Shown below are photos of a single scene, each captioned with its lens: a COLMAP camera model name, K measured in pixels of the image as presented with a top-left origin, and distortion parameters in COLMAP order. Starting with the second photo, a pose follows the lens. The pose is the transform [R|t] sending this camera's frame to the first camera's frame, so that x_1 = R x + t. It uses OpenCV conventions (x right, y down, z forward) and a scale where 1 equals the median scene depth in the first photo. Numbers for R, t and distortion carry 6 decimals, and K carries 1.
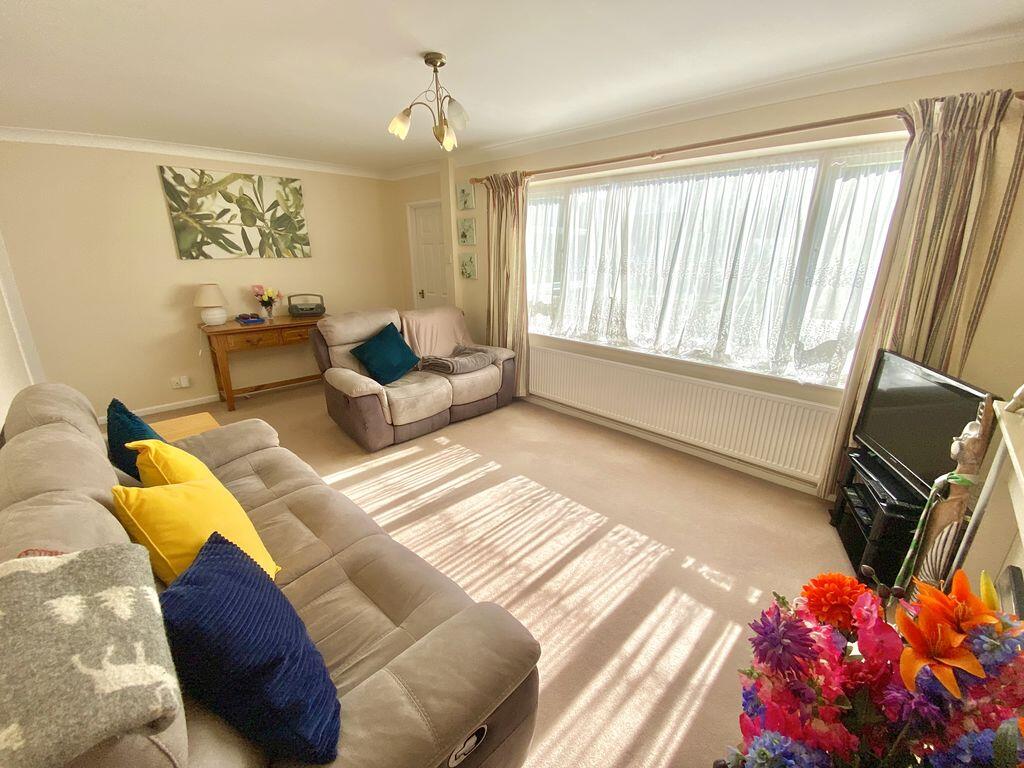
lens RADIAL K [[415.3, 0, 507.4], [0, 415.3, 388.6], [0, 0, 1]] dist [0.000610, -0.020631]
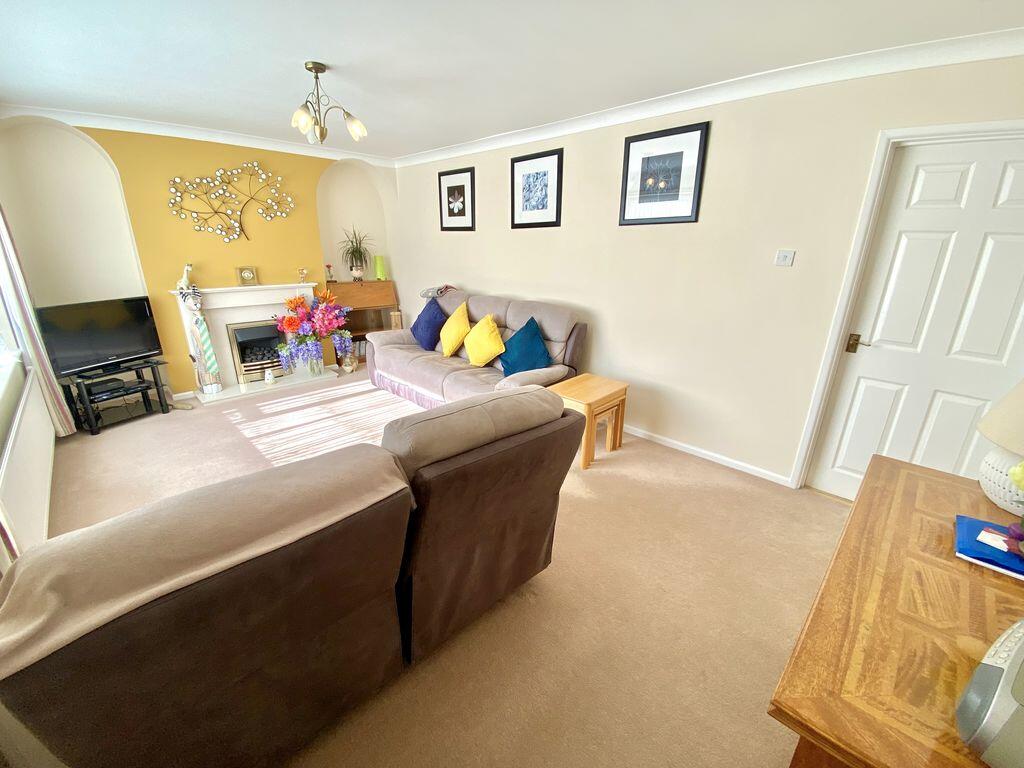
lens RADIAL K [[413.7, 0, 520.9], [0, 413.7, 382.9], [0, 0, 1]] dist [0.000647, -0.011961]
pose [[-0.999642, -0.006144, -0.026033, -0.497403], [-0.020380, 0.805318, 0.592493, -0.541265], [0.017325, 0.592812, -0.805155, 1.688096]]
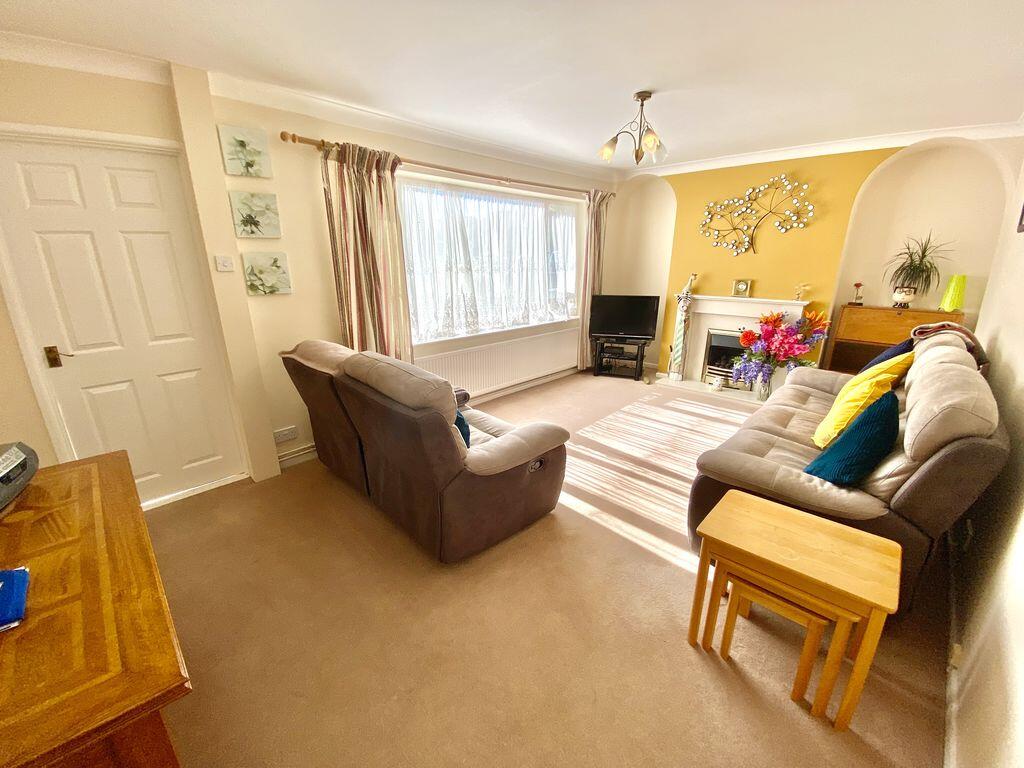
lens RADIAL K [[415.3, 0, 507.4], [0, 415.3, 388.6], [0, 0, 1]] dist [0.000610, -0.020631]
pose [[-0.015543, -0.296224, 0.954992, -1.132146], [0.314256, 0.905261, 0.285913, -0.332729], [-0.949211, 0.304556, 0.079019, 1.082623]]
